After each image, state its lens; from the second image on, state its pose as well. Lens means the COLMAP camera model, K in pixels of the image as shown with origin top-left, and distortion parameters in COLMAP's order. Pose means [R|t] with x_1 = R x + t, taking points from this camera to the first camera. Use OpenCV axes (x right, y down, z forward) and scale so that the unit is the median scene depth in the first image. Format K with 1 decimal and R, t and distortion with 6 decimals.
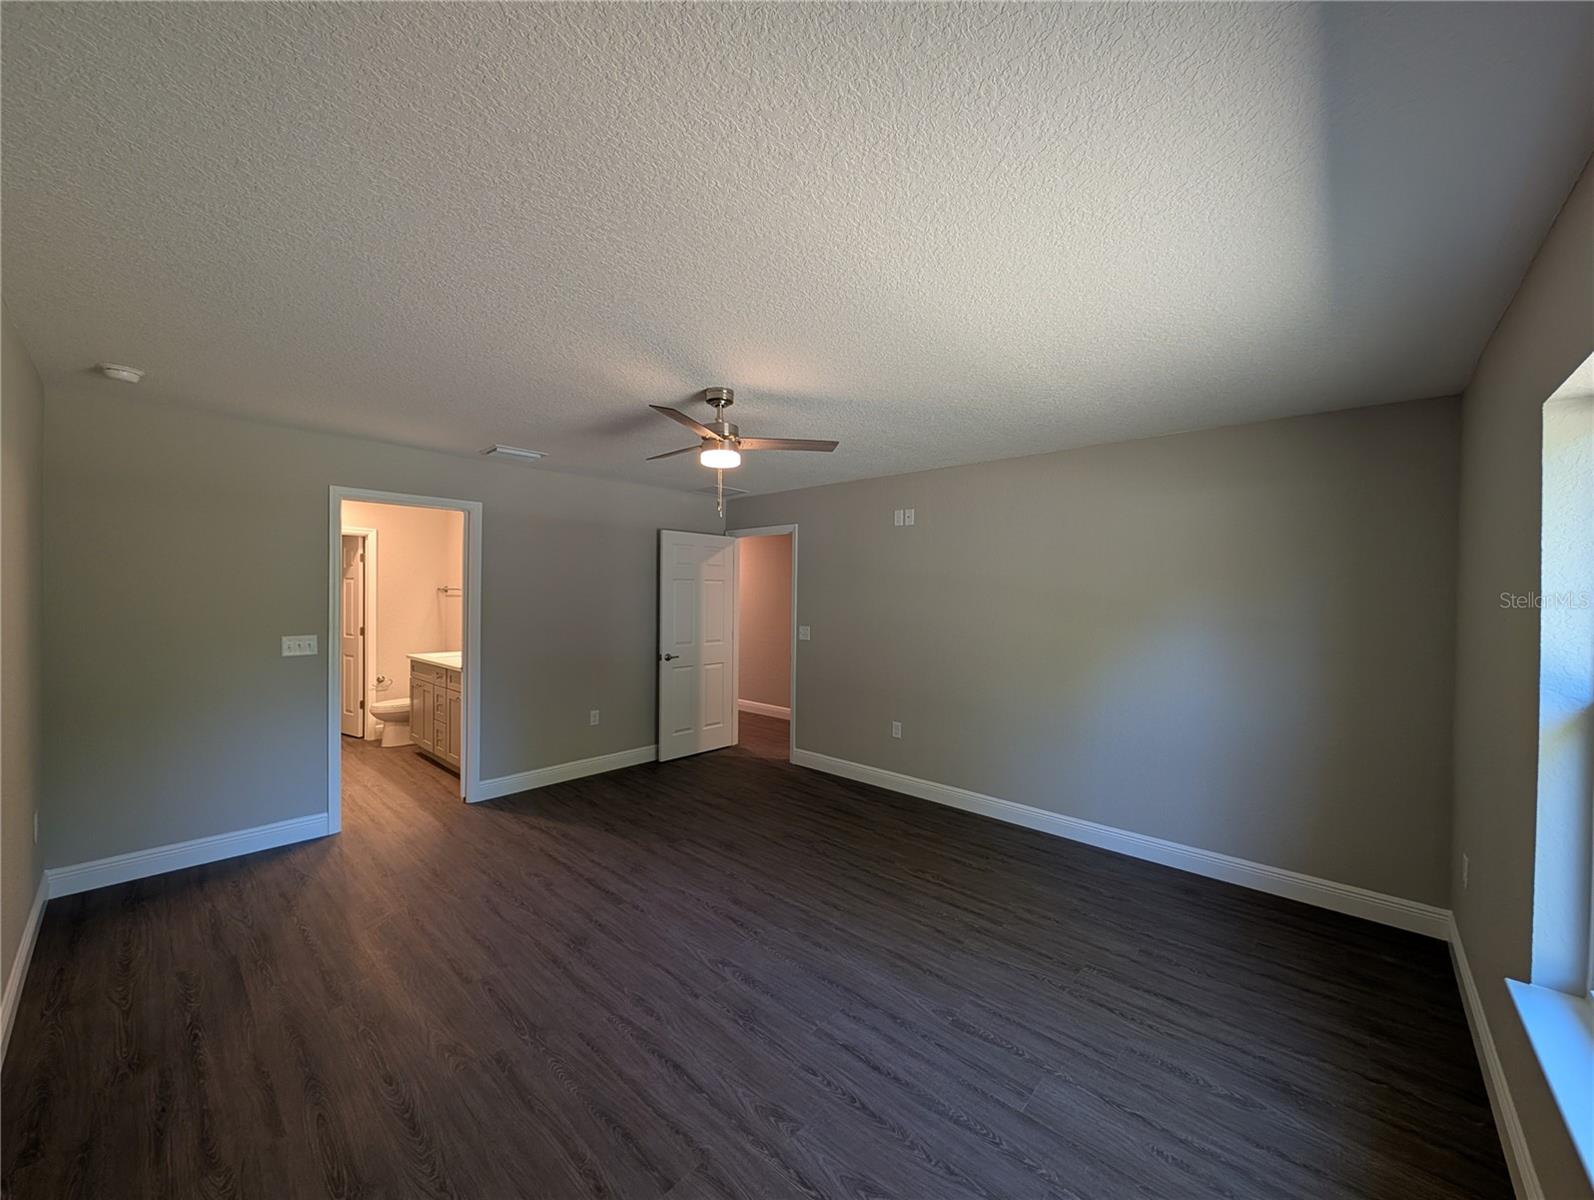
lens RADIAL K [[604.6, 0, 799.6], [0, 604.6, 597.0], [0, 0, 1]] dist [-0.000633, 0.000725]
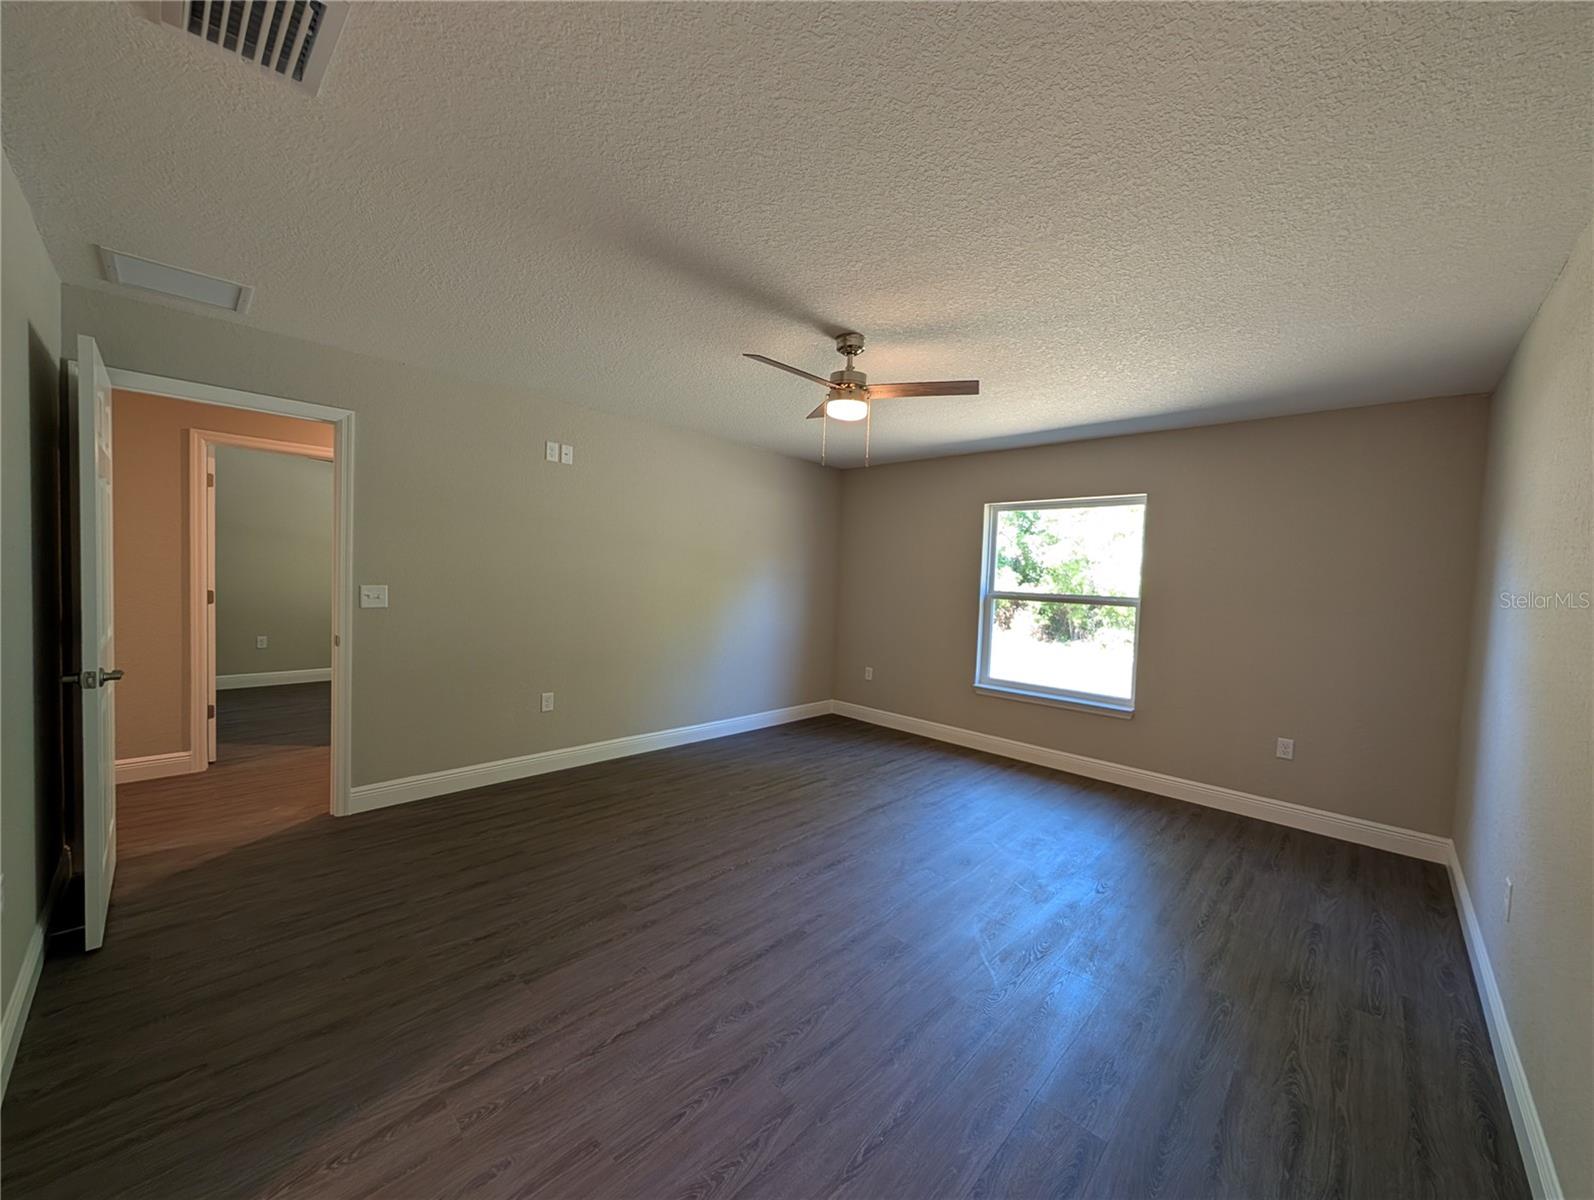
lens RADIAL K [[604.6, 0, 794.1], [0, 604.6, 598.8], [0, 0, 1]] dist [-0.000633, 0.000725]
pose [[0.028736, -0.052187, 0.998224, -0.946056], [-0.037029, 0.997895, 0.053236, 0.022440], [-0.998901, -0.038493, 0.026743, 0.890501]]
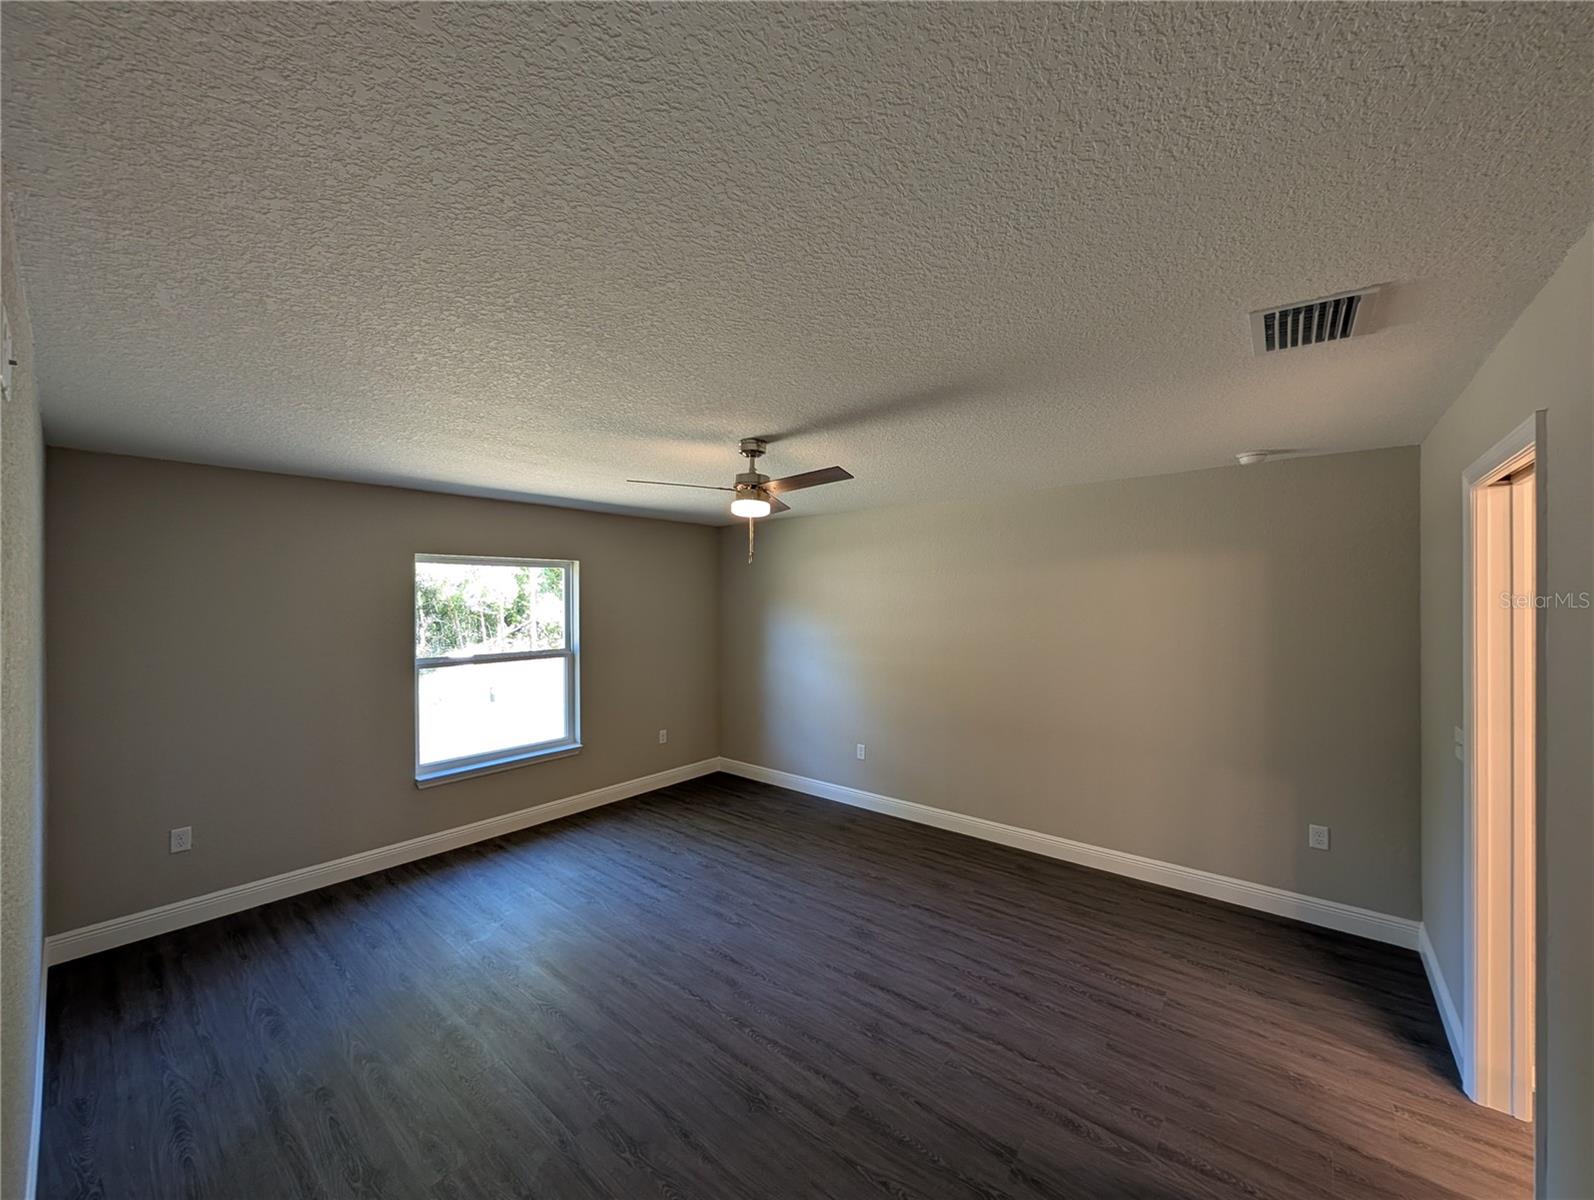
lens RADIAL K [[604.6, 0, 797.5], [0, 604.6, 601.9], [0, 0, 1]] dist [-0.000633, 0.000725]
pose [[-0.999116, -0.008243, -0.041221, -0.143250], [-0.008409, 0.999957, 0.003852, -0.064736], [0.041188, 0.004195, -0.999143, 1.708630]]
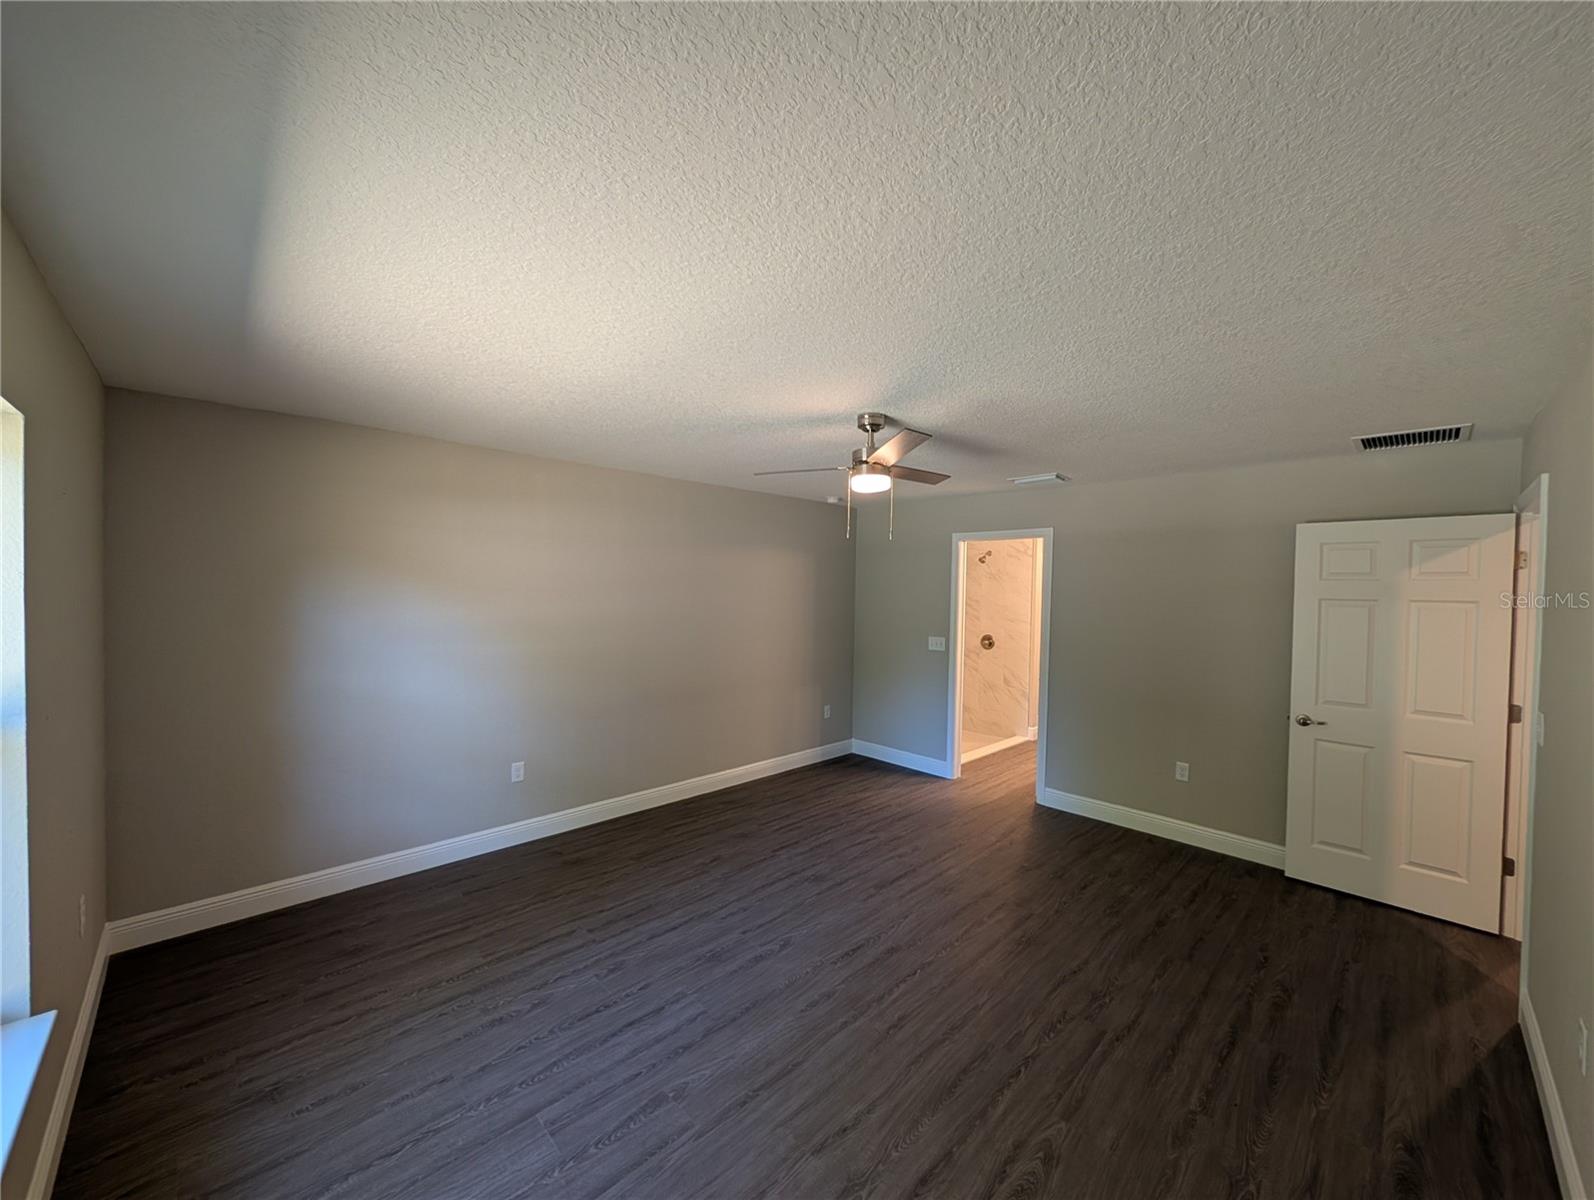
lens RADIAL K [[604.6, 0, 794.0], [0, 604.6, 597.8], [0, 0, 1]] dist [-0.000633, 0.000725]
pose [[-0.063236, 0.004740, -0.997987, 0.744051], [-0.023191, 0.999712, 0.006217, -0.036492], [0.997729, 0.023537, -0.063108, 0.801004]]
